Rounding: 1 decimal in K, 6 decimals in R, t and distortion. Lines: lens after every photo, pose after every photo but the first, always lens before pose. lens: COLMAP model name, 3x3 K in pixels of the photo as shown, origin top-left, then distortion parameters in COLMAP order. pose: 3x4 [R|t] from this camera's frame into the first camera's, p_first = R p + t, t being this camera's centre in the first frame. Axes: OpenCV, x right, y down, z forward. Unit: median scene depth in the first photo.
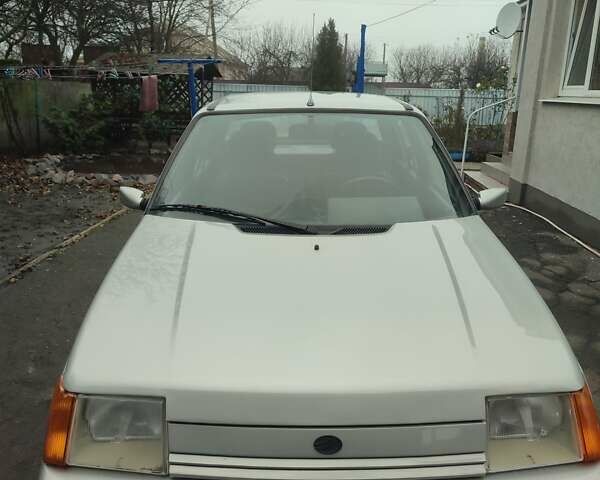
lens RADIAL K [[570.4, 0, 300.0], [0, 570.4, 240.0], [0, 0, 1]] dist [0.034131, 0.004556]
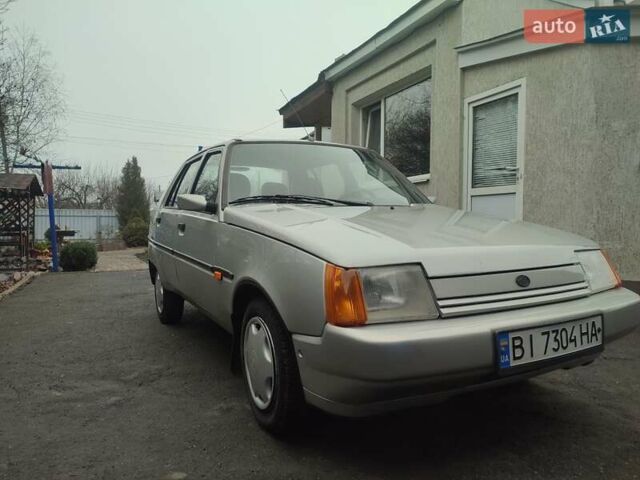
lens RADIAL K [[458.1, 0, 320.0], [0, 458.1, 240.0], [0, 0, 1]] dist [0.022941, -0.003533]
pose [[0.888893, -0.041920, 0.456192, -0.198821], [0.138228, 0.973935, -0.179843, 0.082422], [-0.436763, 0.222920, 0.871519, 0.035584]]
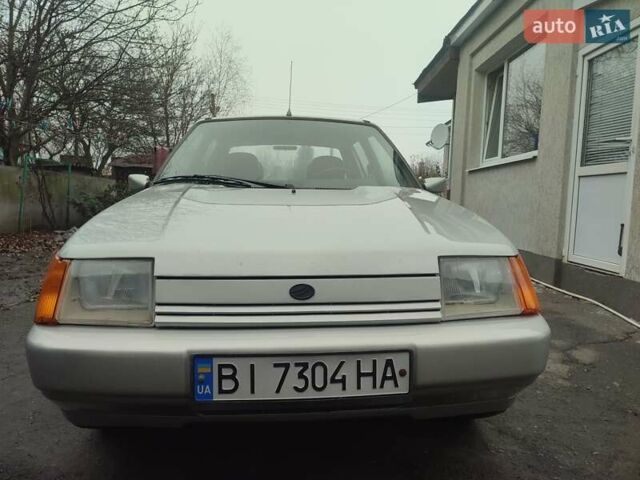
lens RADIAL K [[458.1, 0, 320.0], [0, 458.1, 240.0], [0, 0, 1]] dist [0.022941, -0.003533]
pose [[0.997061, -0.005373, 0.076426, 0.003367], [0.018135, 0.985739, -0.167298, 0.084900], [-0.074437, 0.168193, 0.982940, 0.022178]]
